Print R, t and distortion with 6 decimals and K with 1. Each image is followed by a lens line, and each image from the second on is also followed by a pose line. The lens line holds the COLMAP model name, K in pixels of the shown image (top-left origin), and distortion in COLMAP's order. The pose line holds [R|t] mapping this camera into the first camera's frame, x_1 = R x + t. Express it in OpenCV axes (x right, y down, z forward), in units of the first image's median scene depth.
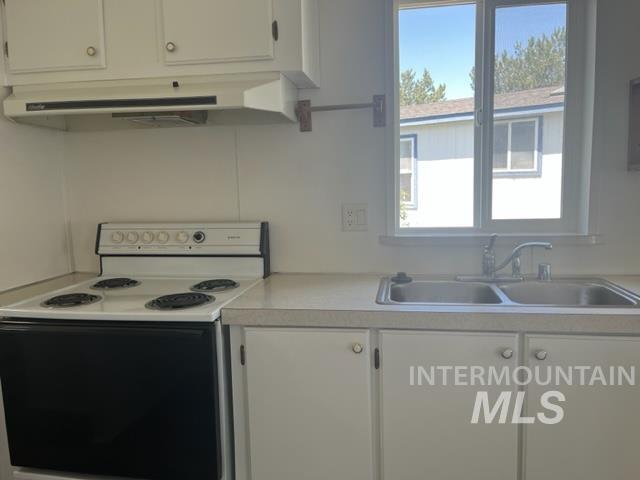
lens RADIAL K [[499.9, 0, 319.4], [0, 499.9, 244.1], [0, 0, 1]] dist [0.075426, -0.107983]
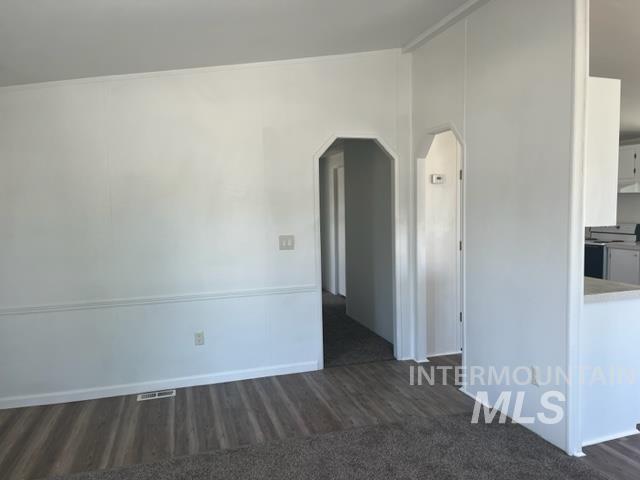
lens RADIAL K [[499.9, 0, 319.4], [0, 499.9, 244.1], [0, 0, 1]] dist [0.075426, -0.107983]
pose [[0.451276, 0.082496, -0.888563, 1.844565], [-0.095765, 0.994445, 0.043689, 0.136651], [0.887231, 0.065377, 0.456669, -2.247716]]
